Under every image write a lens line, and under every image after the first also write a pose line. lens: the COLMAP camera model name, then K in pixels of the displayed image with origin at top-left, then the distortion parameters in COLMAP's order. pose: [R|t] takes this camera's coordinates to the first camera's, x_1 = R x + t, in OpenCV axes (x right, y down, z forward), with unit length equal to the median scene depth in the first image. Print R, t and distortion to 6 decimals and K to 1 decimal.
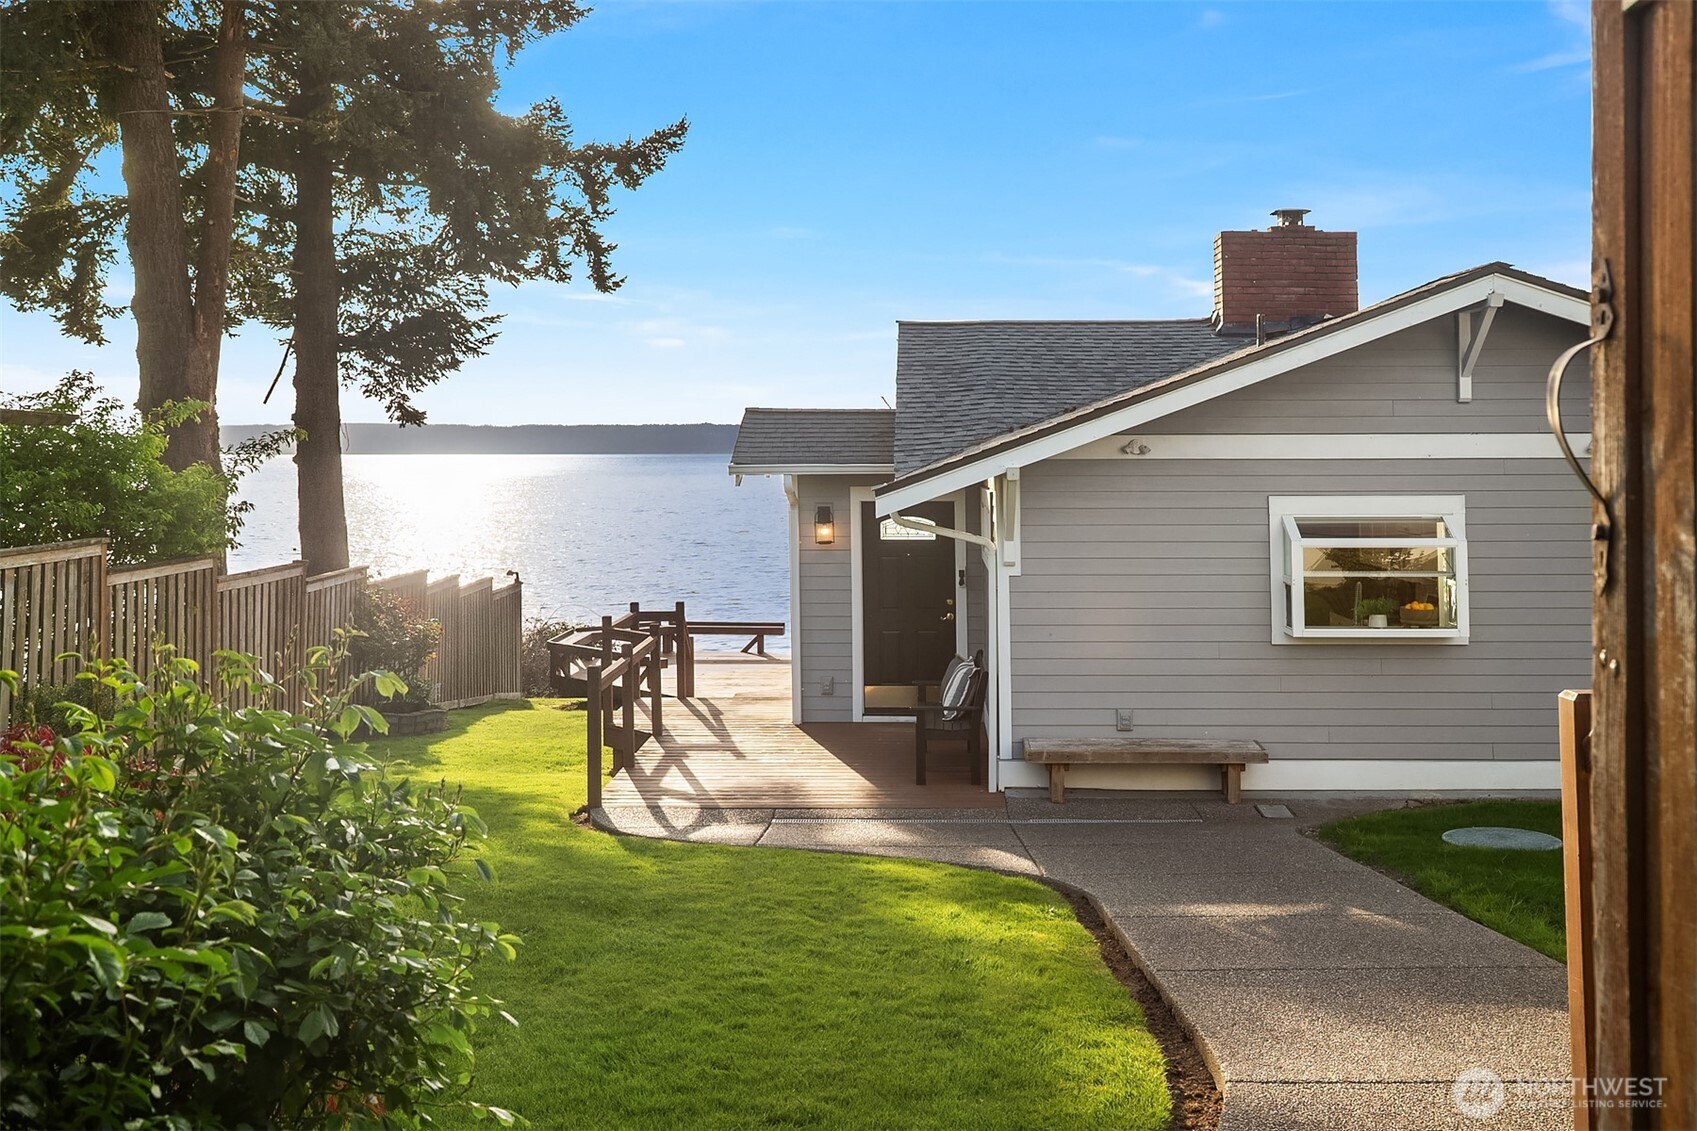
lens RADIAL K [[1658.5, 0, 894.8], [0, 1658.5, 502.9], [0, 0, 1]] dist [0.006160, 0.000000]
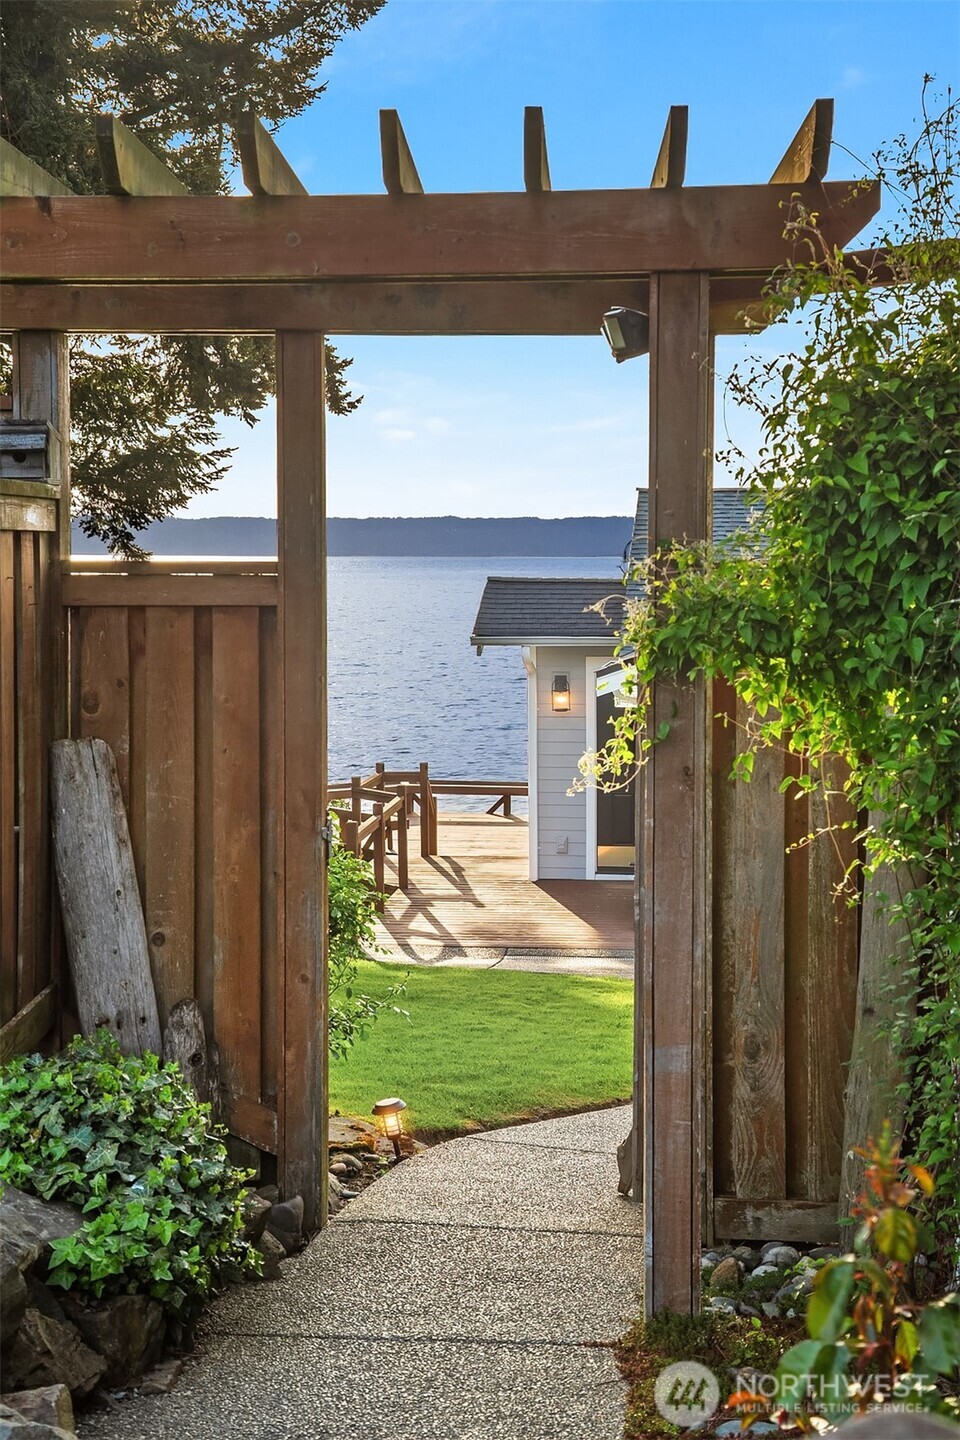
lens RADIAL K [[2227.0, 0, 480.3], [0, 2227.0, 718.3], [0, 0, 1]] dist [-0.012174, 0.000000]
pose [[0.994982, 0.008619, -0.099686, 0.043013], [-0.004134, 0.998973, 0.045110, -0.030946], [0.099973, -0.044472, 0.993996, -0.371395]]
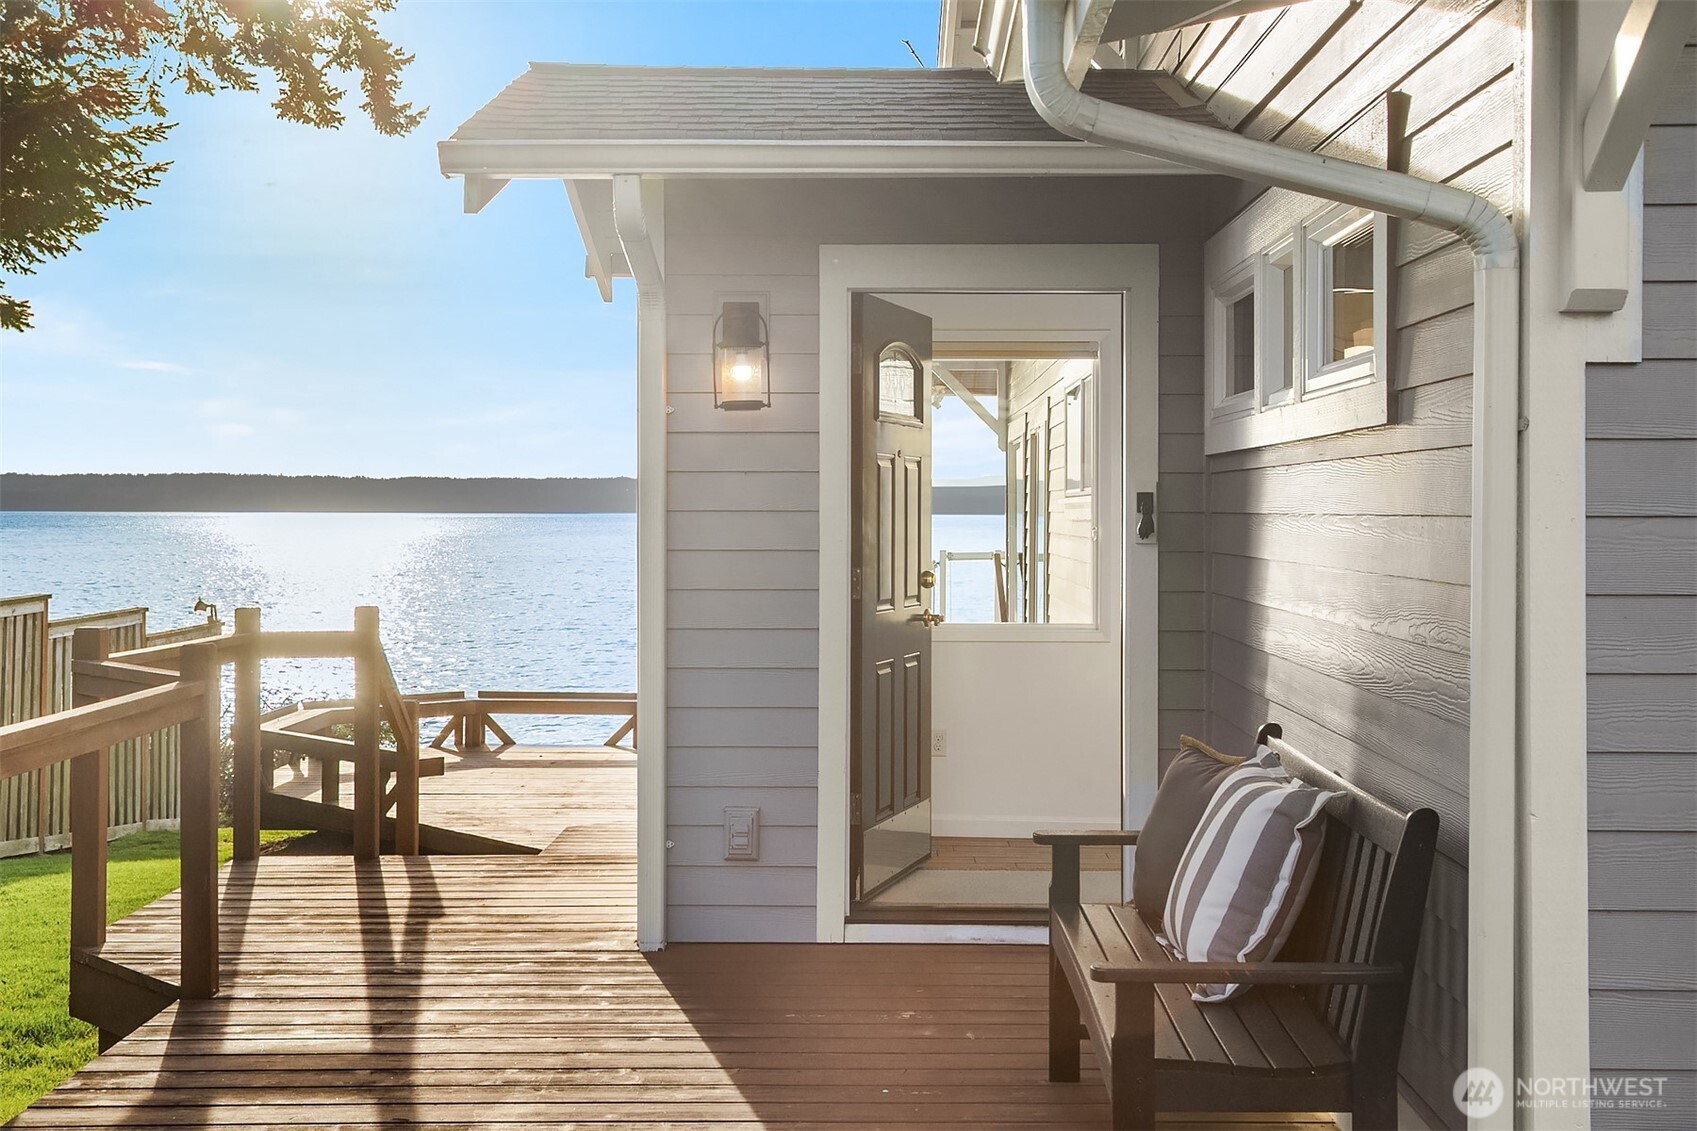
lens RADIAL K [[1971.8, 0, 857.3], [0, 1971.8, 570.2], [0, 0, 1]] dist [0.250646, 0.000000]
pose [[0.999940, 0.010920, -0.000013, -0.016103], [-0.010920, 0.999933, -0.003822, 0.051662], [-0.000029, 0.003822, 0.999993, 0.531542]]
